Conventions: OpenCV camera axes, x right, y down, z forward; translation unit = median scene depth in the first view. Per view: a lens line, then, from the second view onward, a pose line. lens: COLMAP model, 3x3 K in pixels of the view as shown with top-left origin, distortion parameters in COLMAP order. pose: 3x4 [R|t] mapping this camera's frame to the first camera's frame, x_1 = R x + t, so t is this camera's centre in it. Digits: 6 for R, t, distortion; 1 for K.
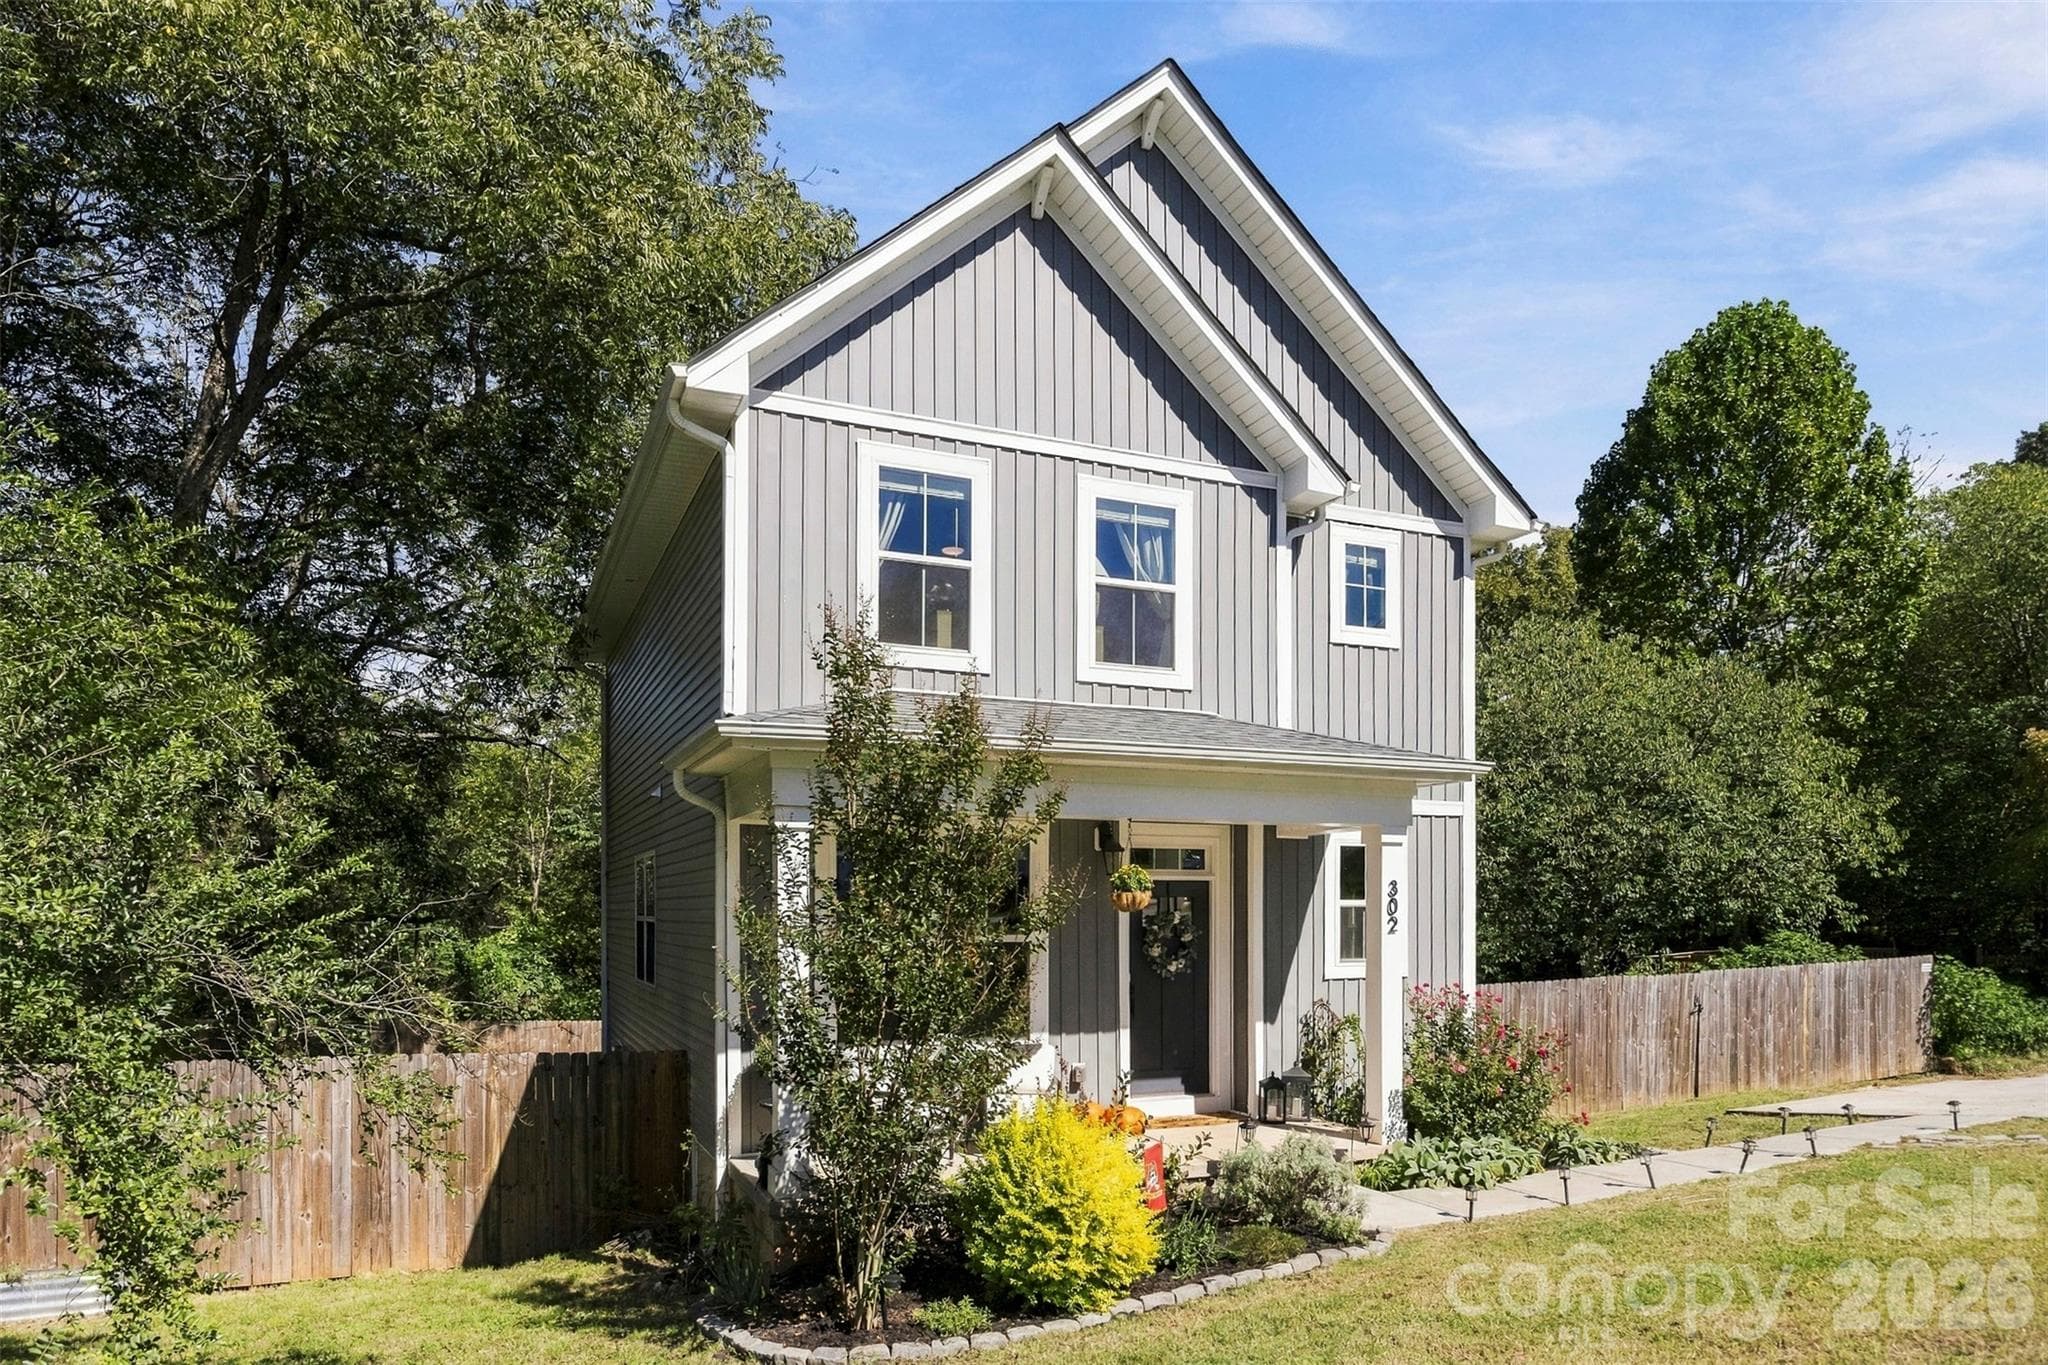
lens RADIAL K [[1252.9, 0, 1024.5], [0, 1252.9, 885.7], [0, 0, 1]] dist [-0.001603, -0.000485]
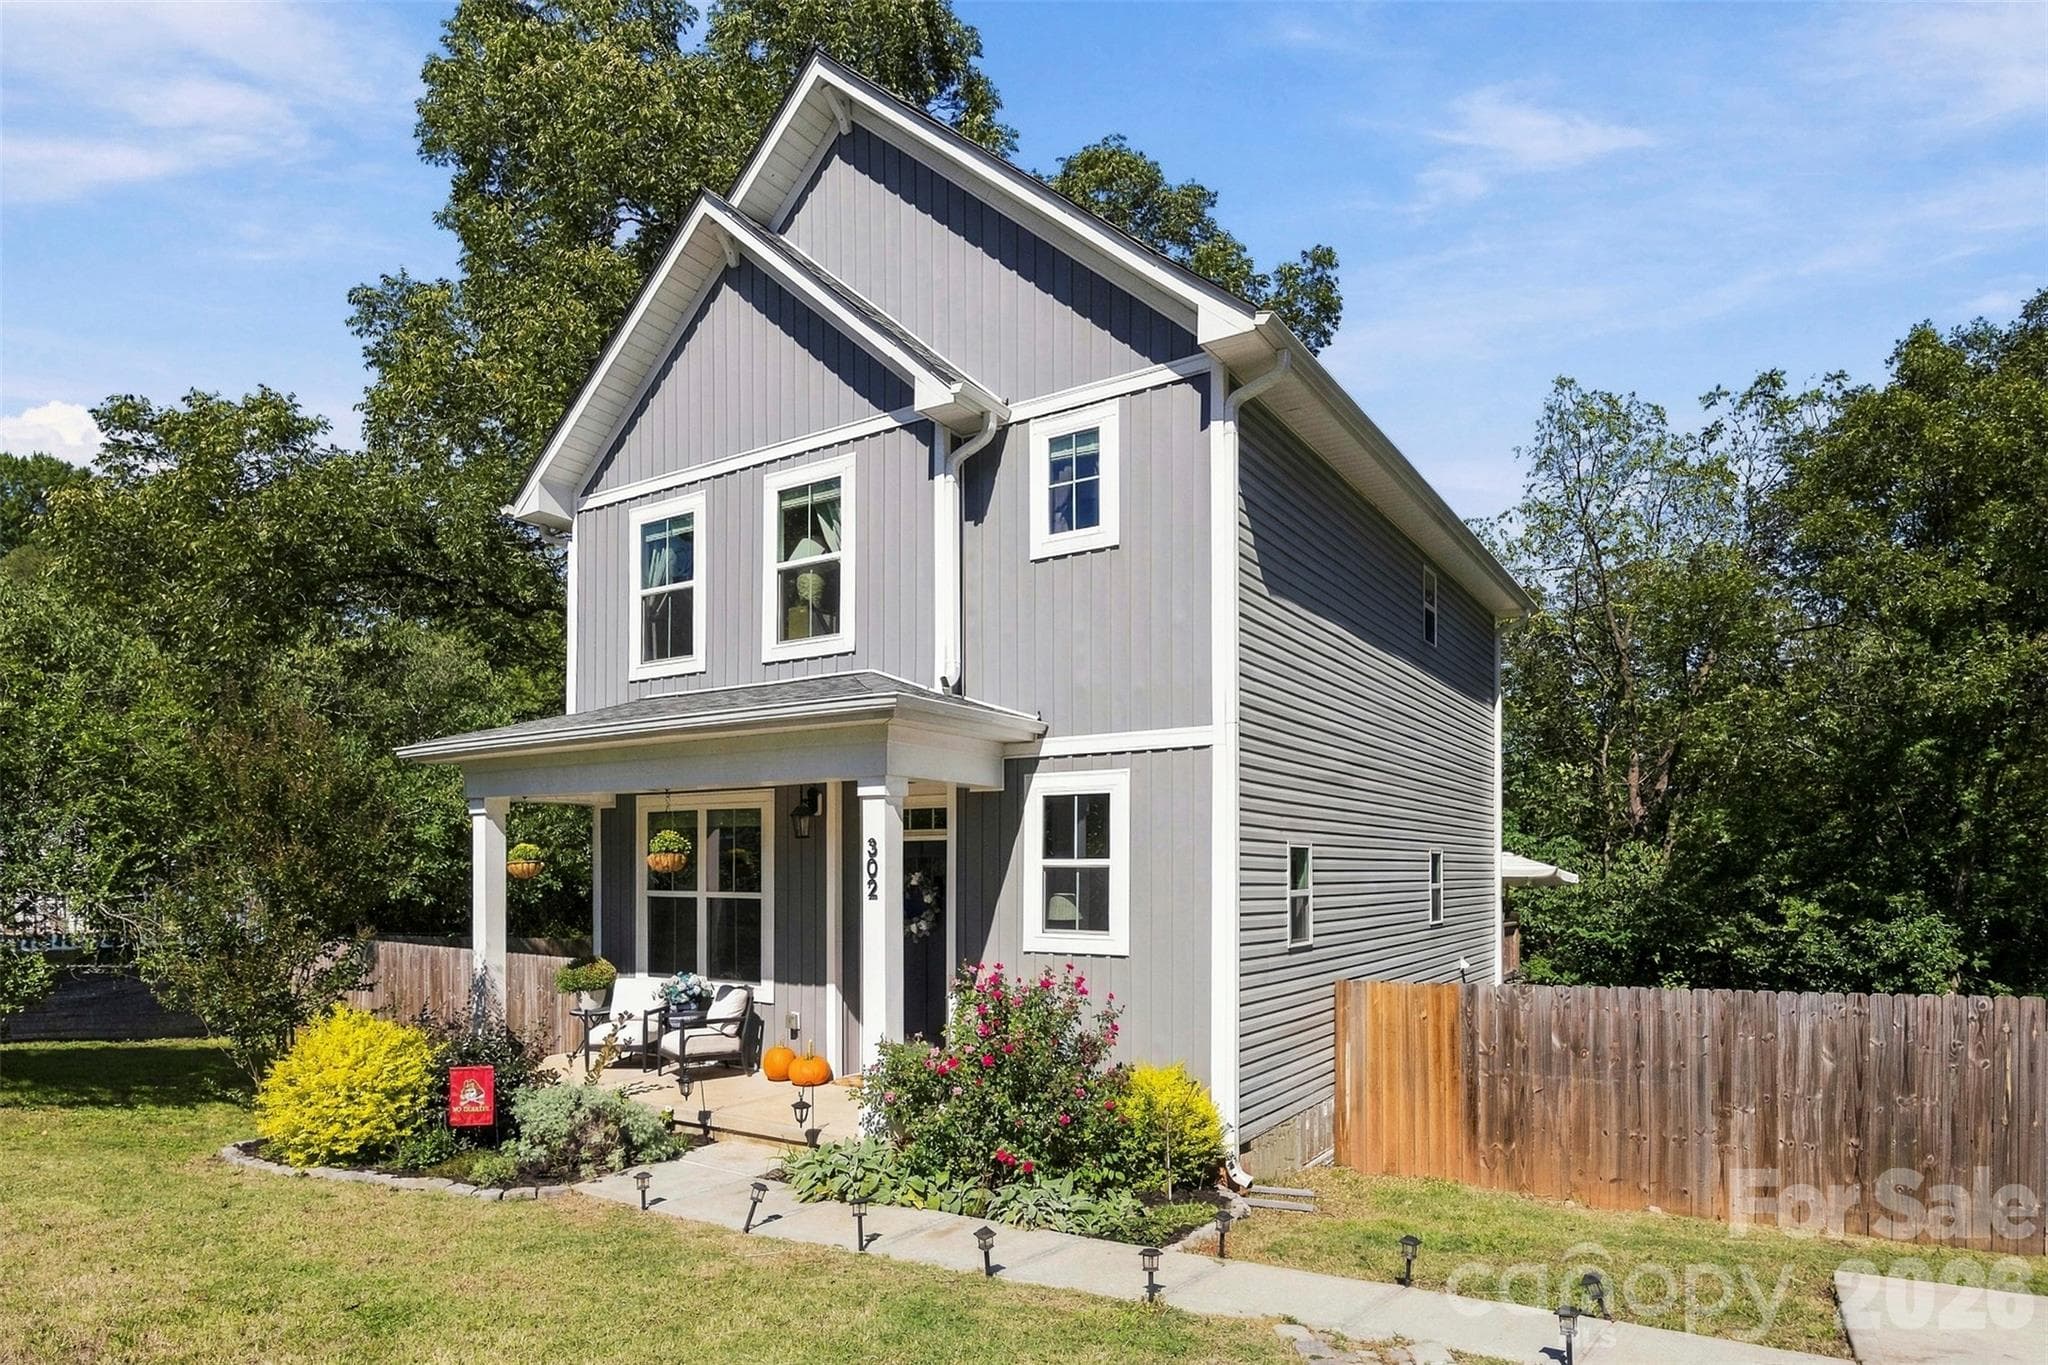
lens RADIAL K [[1150.5, 0, 1028.6], [0, 1150.5, 864.1], [0, 0, 1]] dist [-0.002814, -0.000282]
pose [[0.549758, -0.002883, -0.835319, 0.992968], [0.010501, 0.999939, 0.003460, 0.012820], [0.835258, -0.010674, 0.549754, 0.617462]]
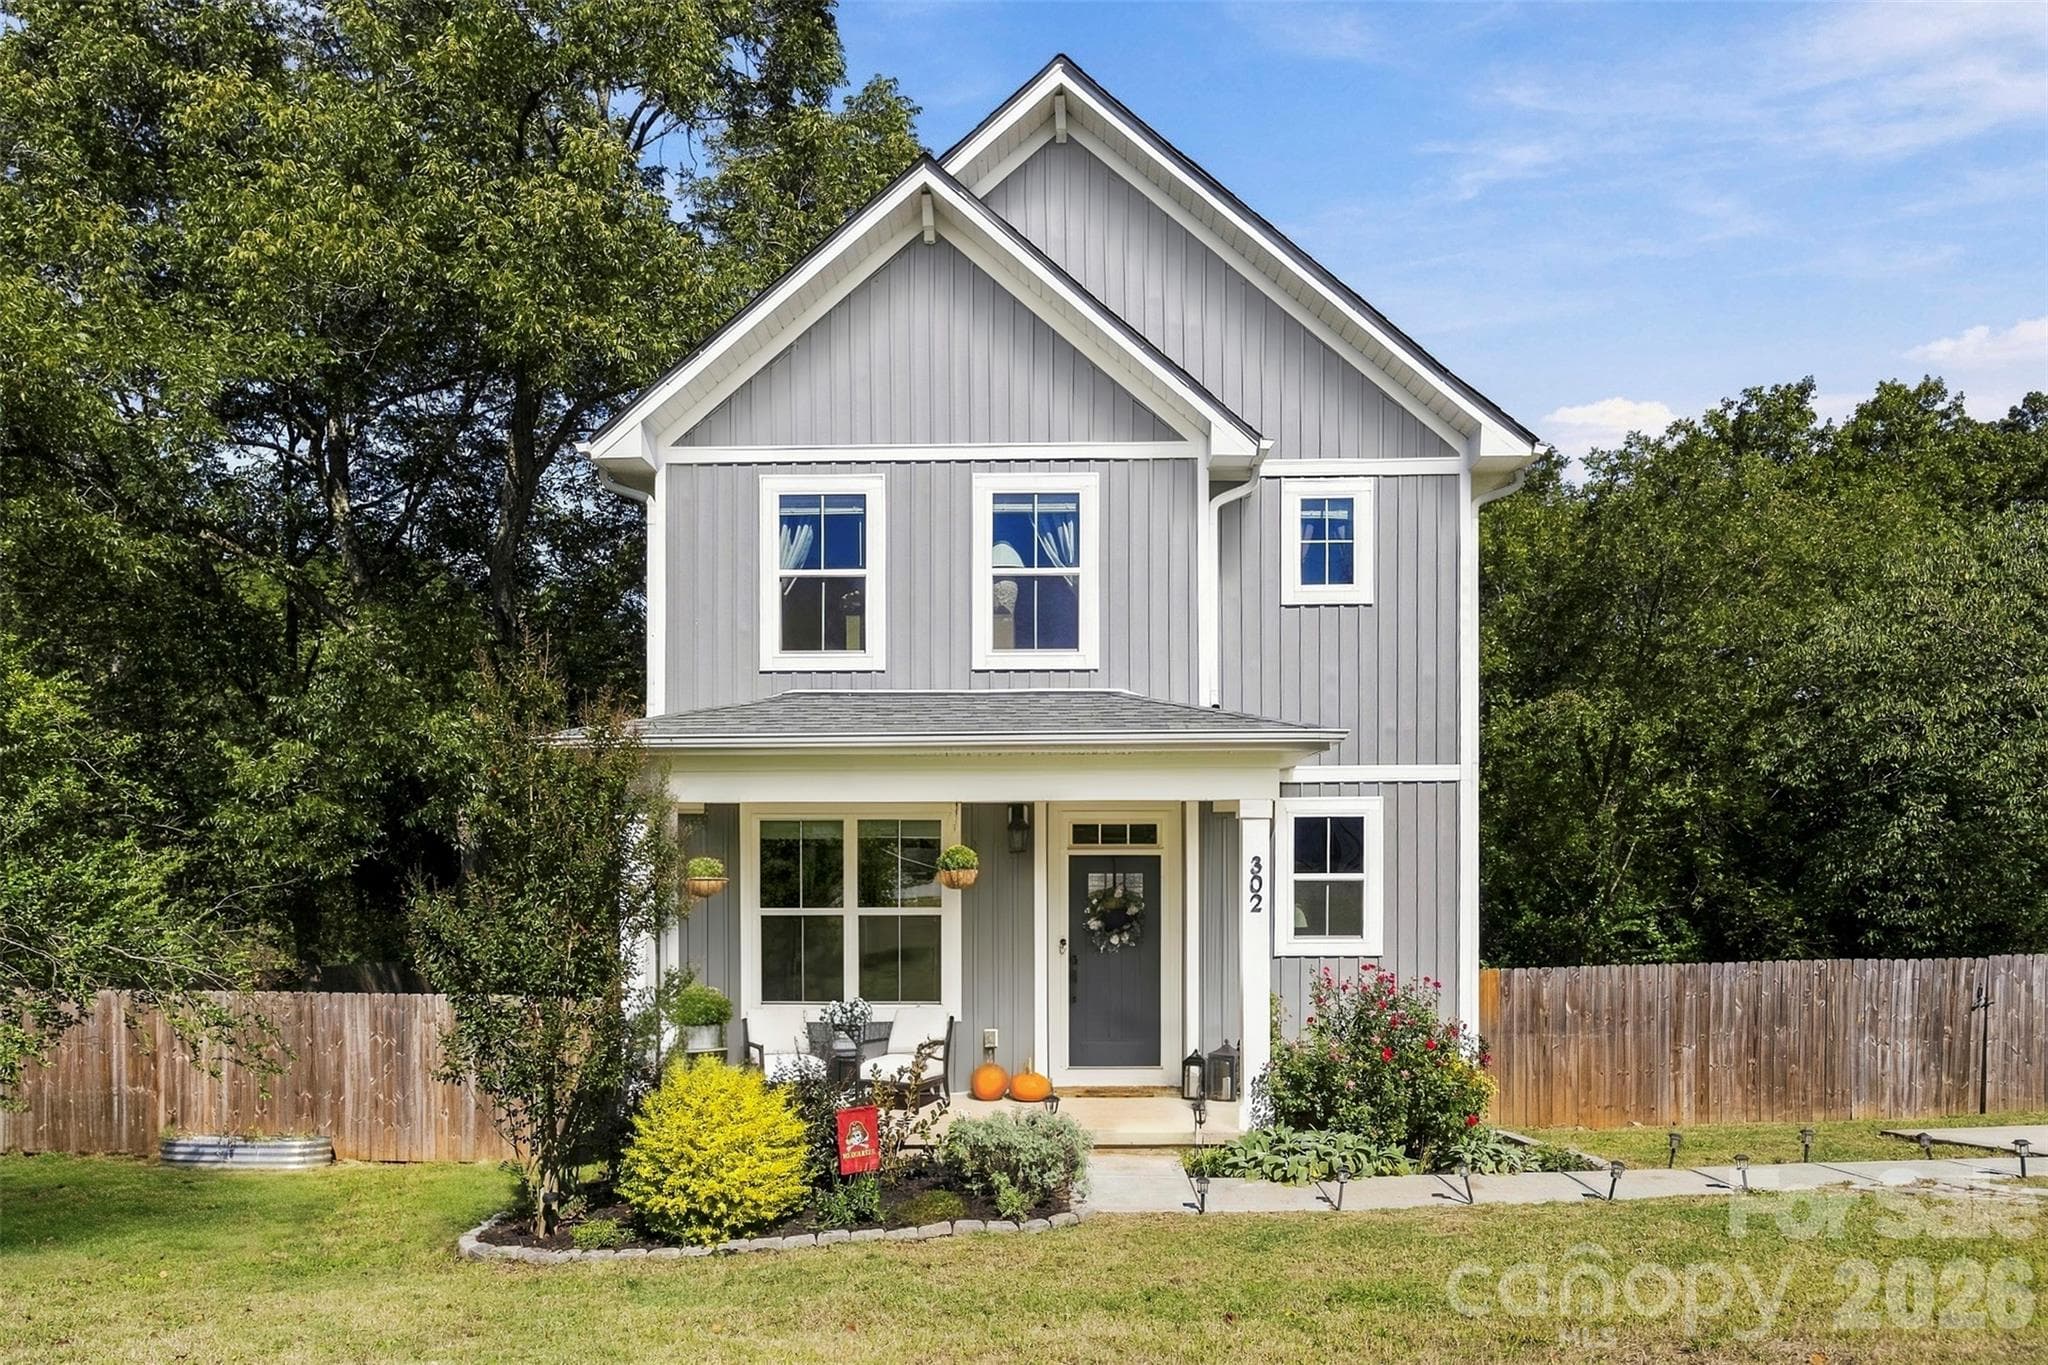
lens RADIAL K [[1252.9, 0, 1024.5], [0, 1252.9, 885.7], [0, 0, 1]] dist [-0.001603, -0.000485]
pose [[0.903850, 0.004999, -0.427820, 0.524135], [0.007145, 0.999616, 0.026776, -0.007686], [0.427789, -0.027258, 0.903467, 0.049203]]
